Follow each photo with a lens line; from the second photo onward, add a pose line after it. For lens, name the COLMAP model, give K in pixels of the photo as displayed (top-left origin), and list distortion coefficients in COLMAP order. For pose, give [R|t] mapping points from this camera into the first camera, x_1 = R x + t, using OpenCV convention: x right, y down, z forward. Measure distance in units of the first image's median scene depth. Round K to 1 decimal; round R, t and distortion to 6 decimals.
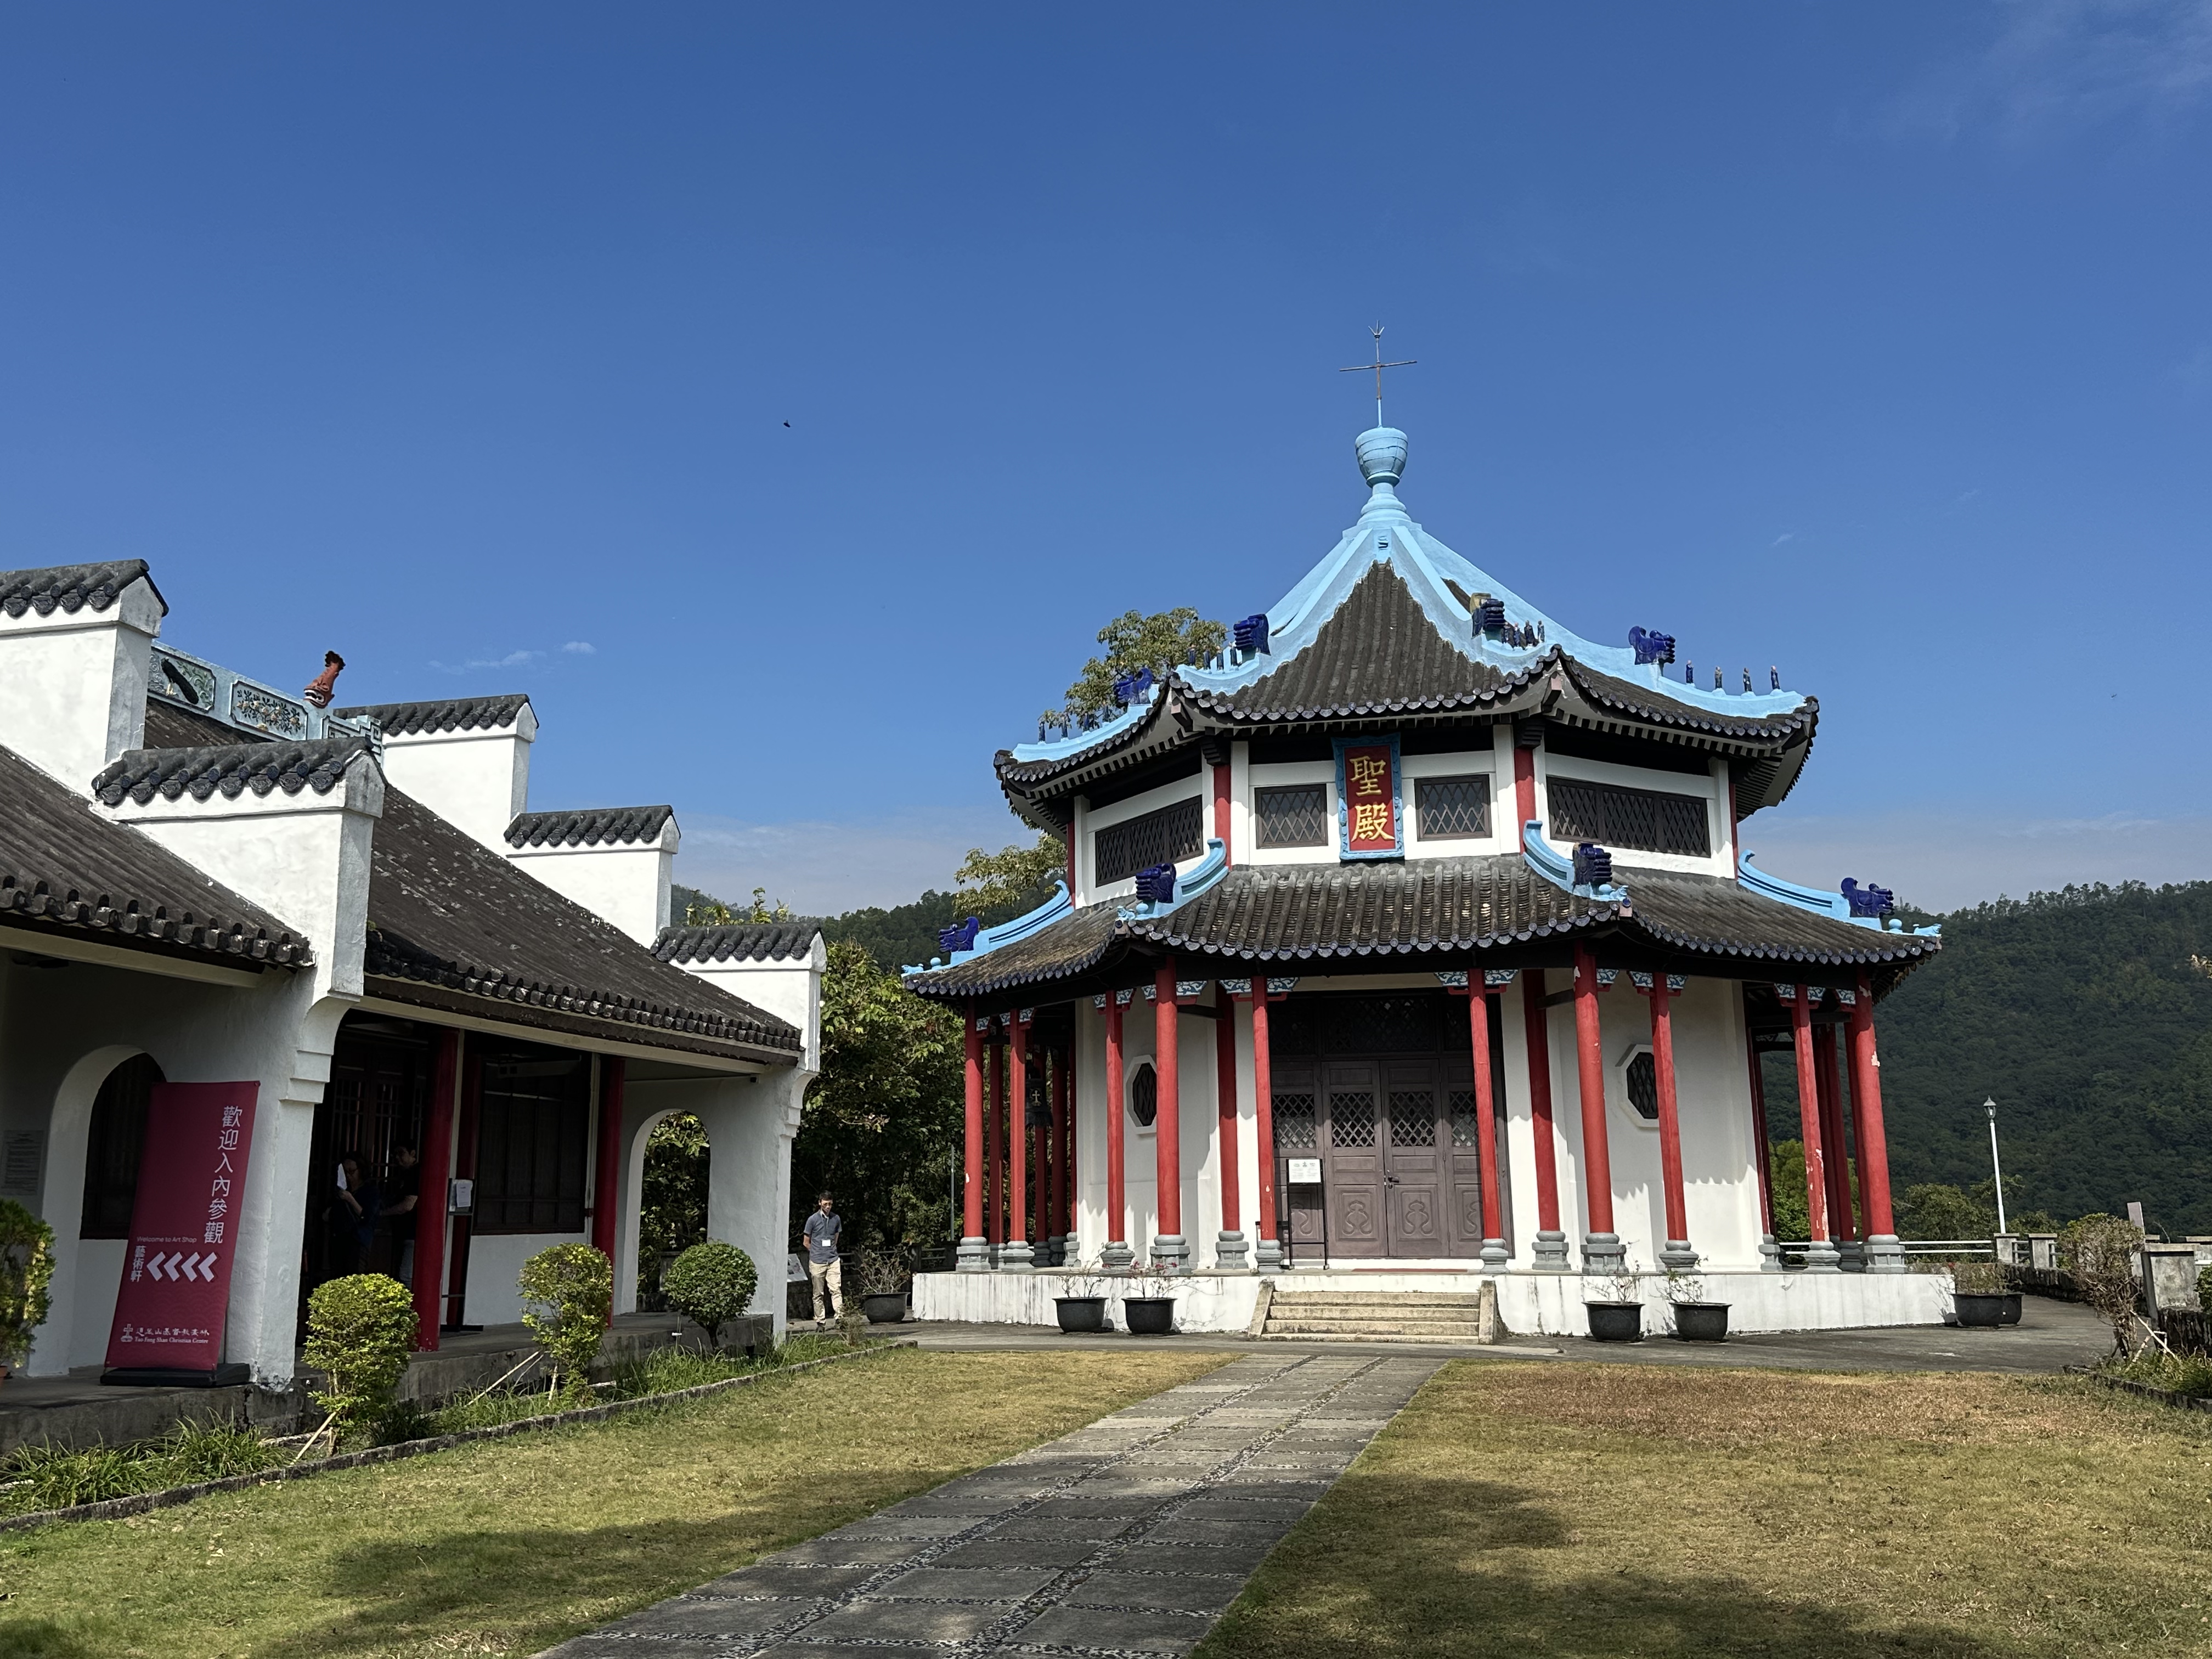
lens RADIAL K [[1944.6, 0, 1099.4], [0, 1944.6, 821.4], [0, 0, 1]] dist [0.078638, -0.012567]
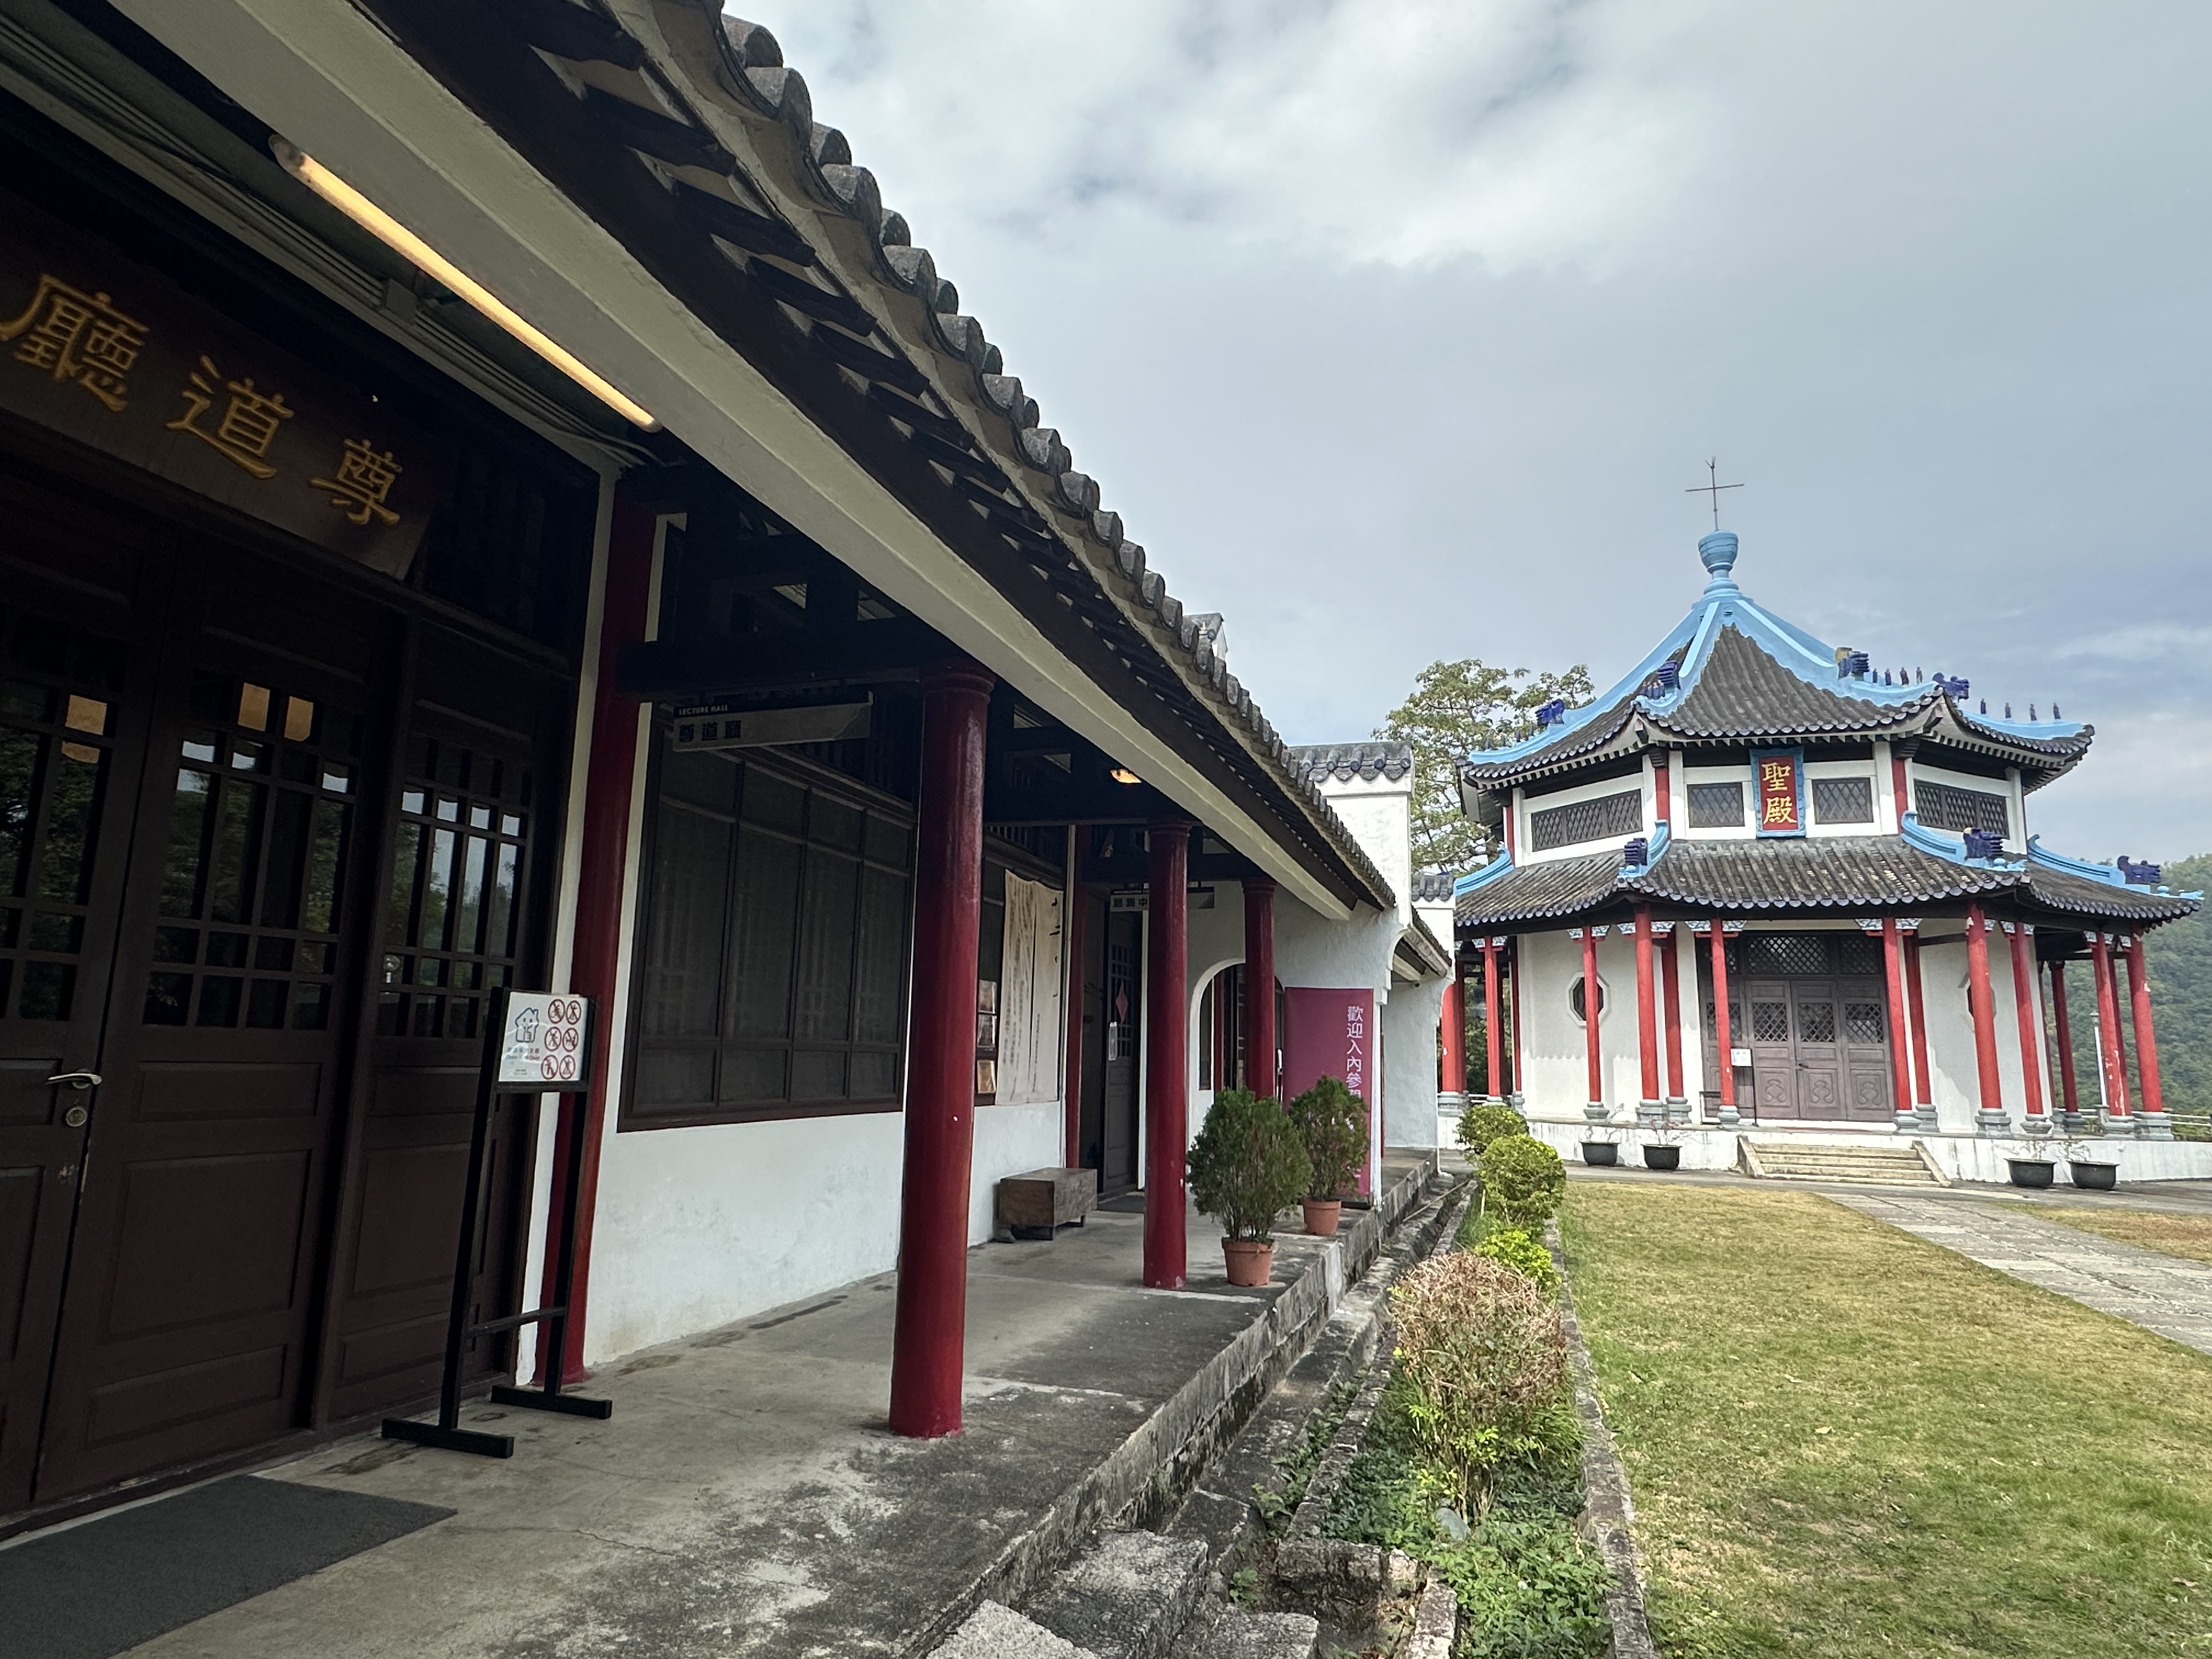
lens RADIAL K [[1277.4, 0, 1103.8], [0, 1277.4, 842.1], [0, 0, 1]] dist [0.006963, 0.003252]
pose [[0.997558, 0.017511, -0.067618, -0.290433], [-0.015404, 0.999383, 0.031553, 0.001696], [0.068129, -0.030434, 0.997212, 0.050413]]
